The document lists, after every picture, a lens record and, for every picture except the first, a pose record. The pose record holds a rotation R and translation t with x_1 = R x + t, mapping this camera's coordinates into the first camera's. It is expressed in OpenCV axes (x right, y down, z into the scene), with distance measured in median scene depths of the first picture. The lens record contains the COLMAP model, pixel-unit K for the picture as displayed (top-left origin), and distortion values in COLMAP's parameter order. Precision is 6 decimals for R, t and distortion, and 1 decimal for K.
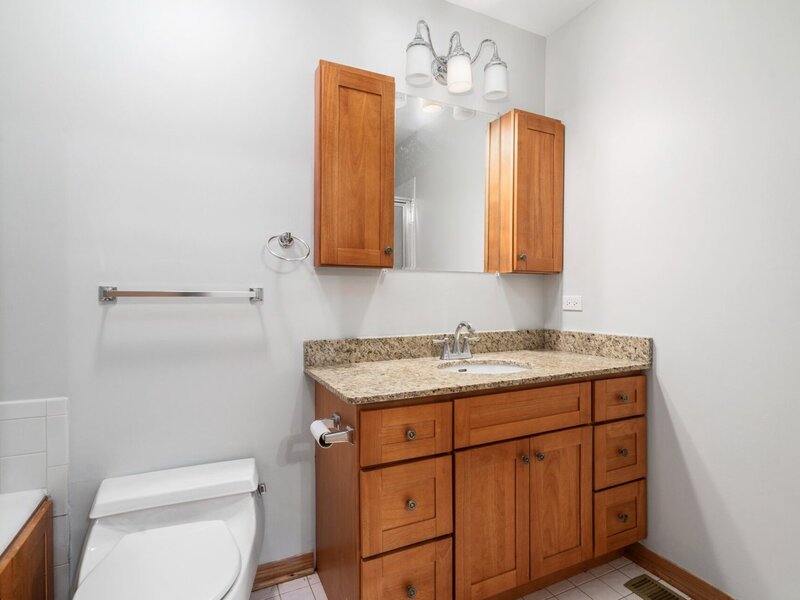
lens RADIAL K [[412.4, 0, 400.0], [0, 412.4, 300.0], [0, 0, 1]] dist [0.001156, 0.000792]
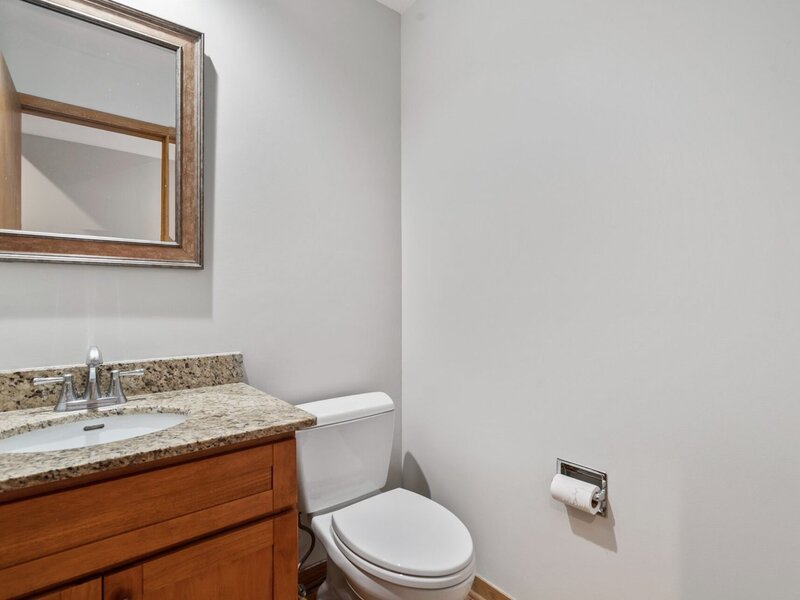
lens RADIAL K [[412.4, 0, 400.0], [0, 412.4, 300.0], [0, 0, 1]] dist [0.001156, 0.000792]
pose [[0.977046, 0.008835, 0.212843, 0.483067], [-0.008639, 0.999961, -0.001850, -0.018003], [-0.212851, -0.000031, 0.977085, 0.340319]]
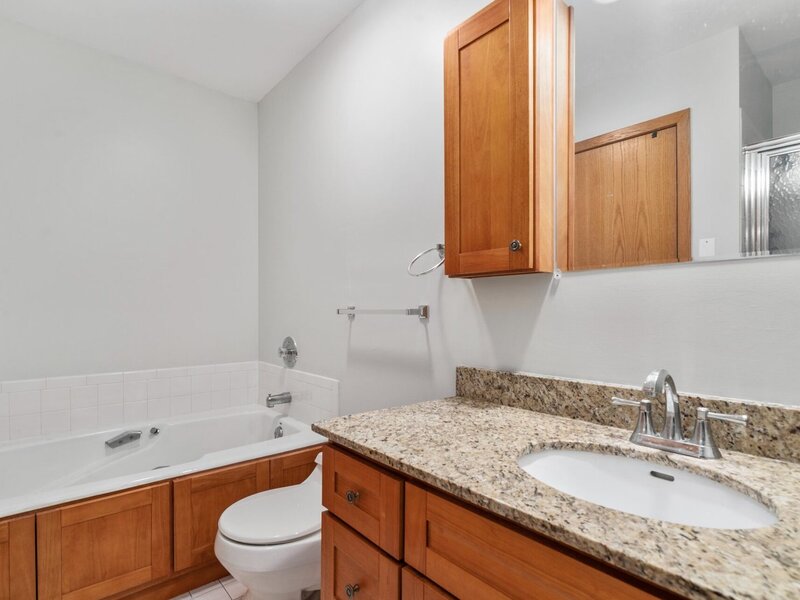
lens RADIAL K [[417.1, 0, 400.2], [0, 417.1, 314.6], [0, 0, 1]] dist [0.001206, 0.000613]
pose [[0.249721, -0.000202, -0.968318, 0.559240], [-0.011679, 0.999927, -0.003220, -0.003886], [0.968247, 0.012113, 0.249701, 0.636381]]
